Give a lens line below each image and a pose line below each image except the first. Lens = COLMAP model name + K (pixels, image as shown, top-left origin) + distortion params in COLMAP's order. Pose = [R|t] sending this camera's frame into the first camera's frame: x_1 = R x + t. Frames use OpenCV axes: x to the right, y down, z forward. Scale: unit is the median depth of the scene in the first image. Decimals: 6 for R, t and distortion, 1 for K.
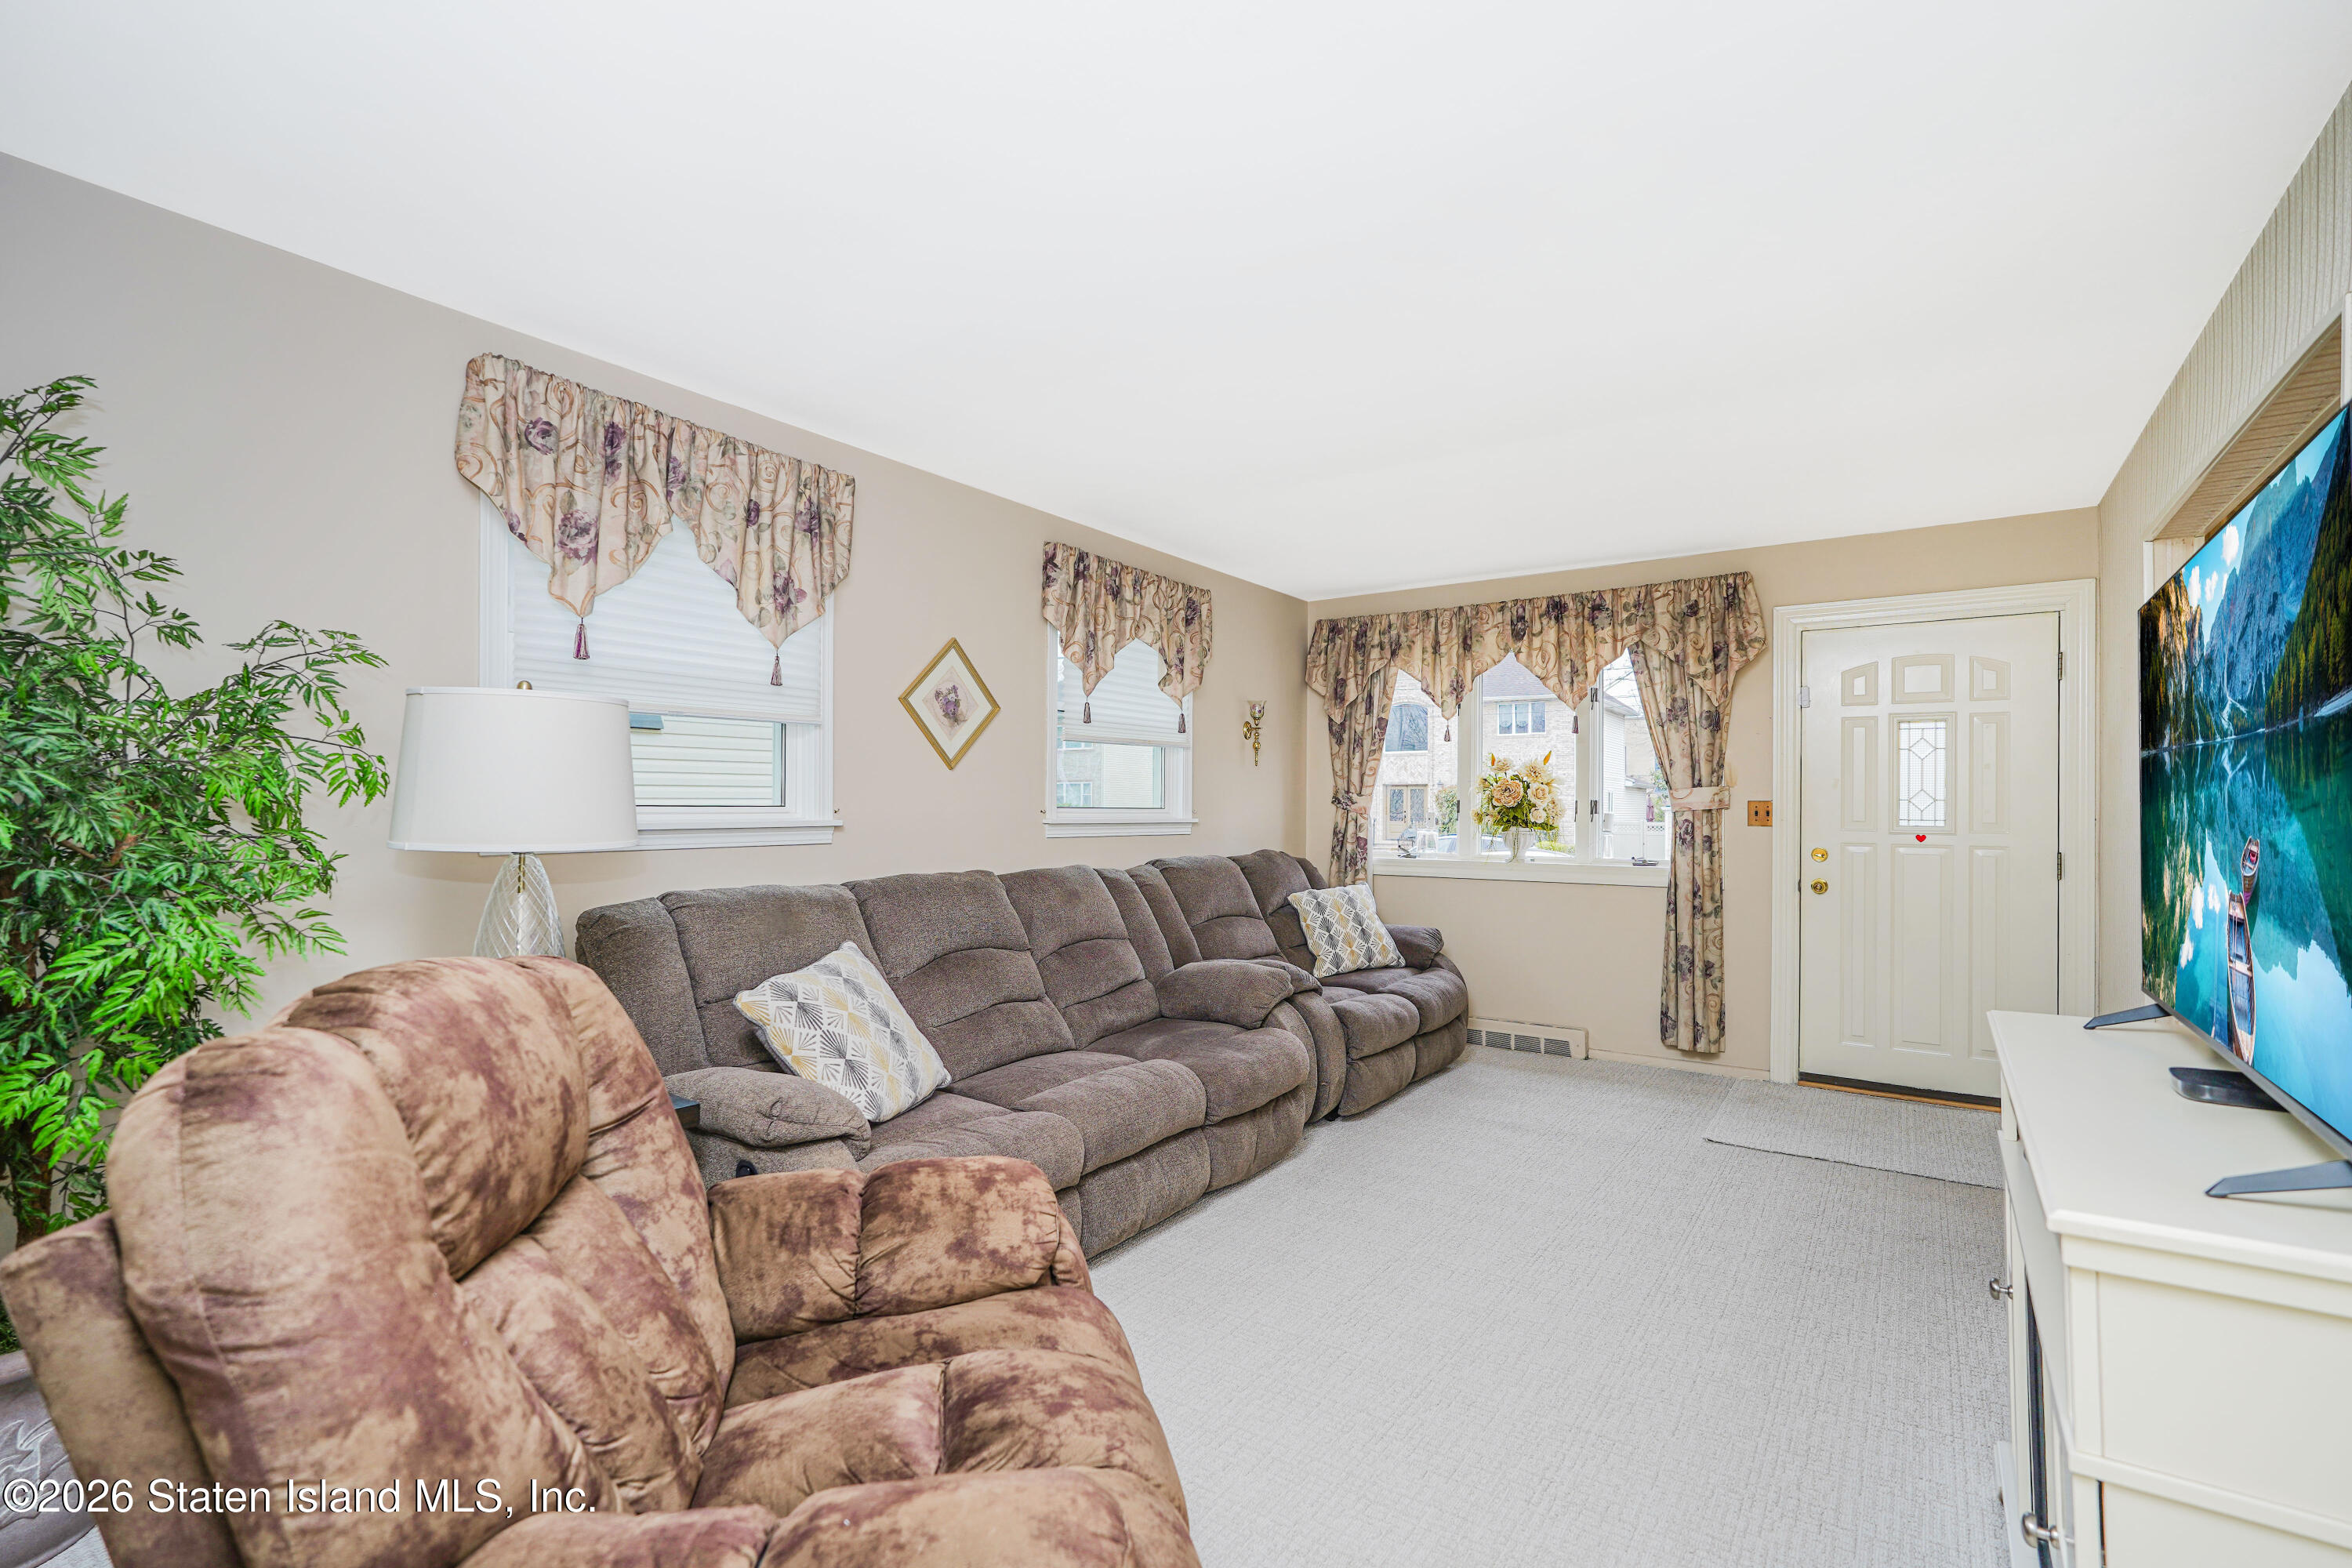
lens RADIAL K [[1075.7, 0, 1175.2], [0, 1075.7, 799.5], [0, 0, 1]] dist [-0.004356, 0.000372]
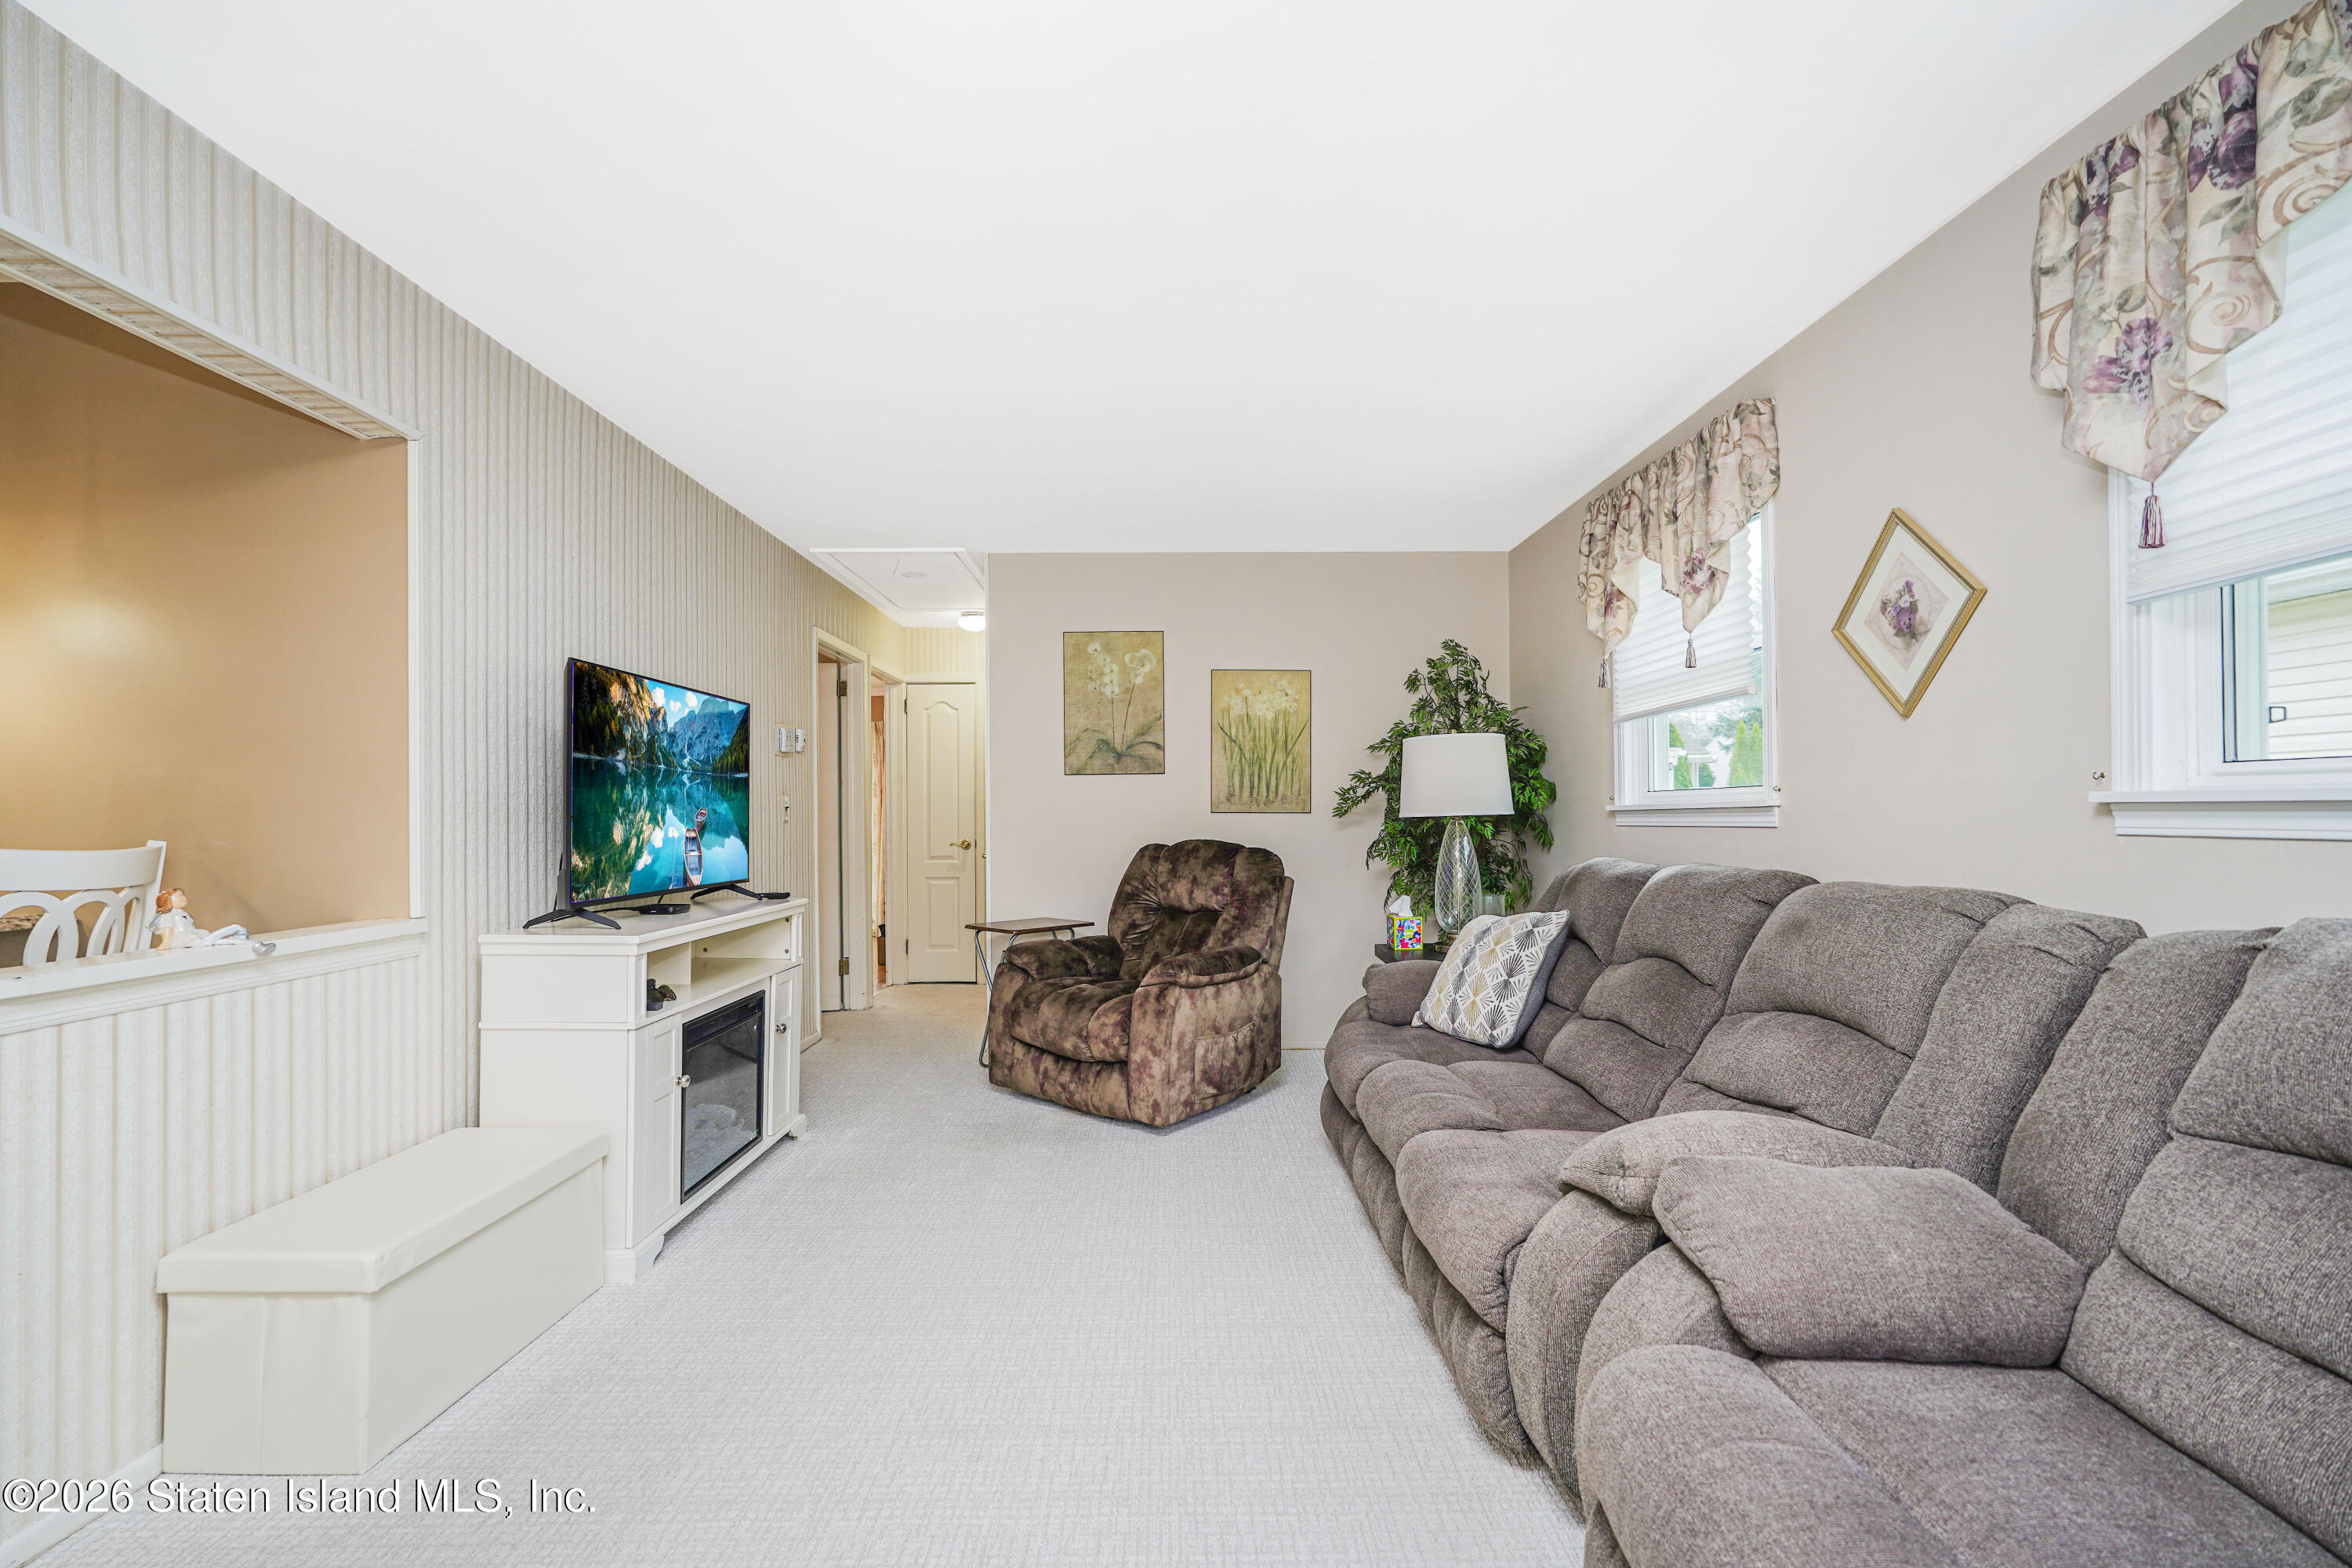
lens RADIAL K [[1051.7, 0, 1177.2], [0, 1051.7, 813.9], [0, 0, 1]] dist [0.000107, 0.000145]
pose [[-0.816300, -0.007176, -0.577583, 0.491875], [0.007290, 0.999715, -0.022723, 0.039011], [0.577582, -0.022759, -0.816016, 1.263106]]
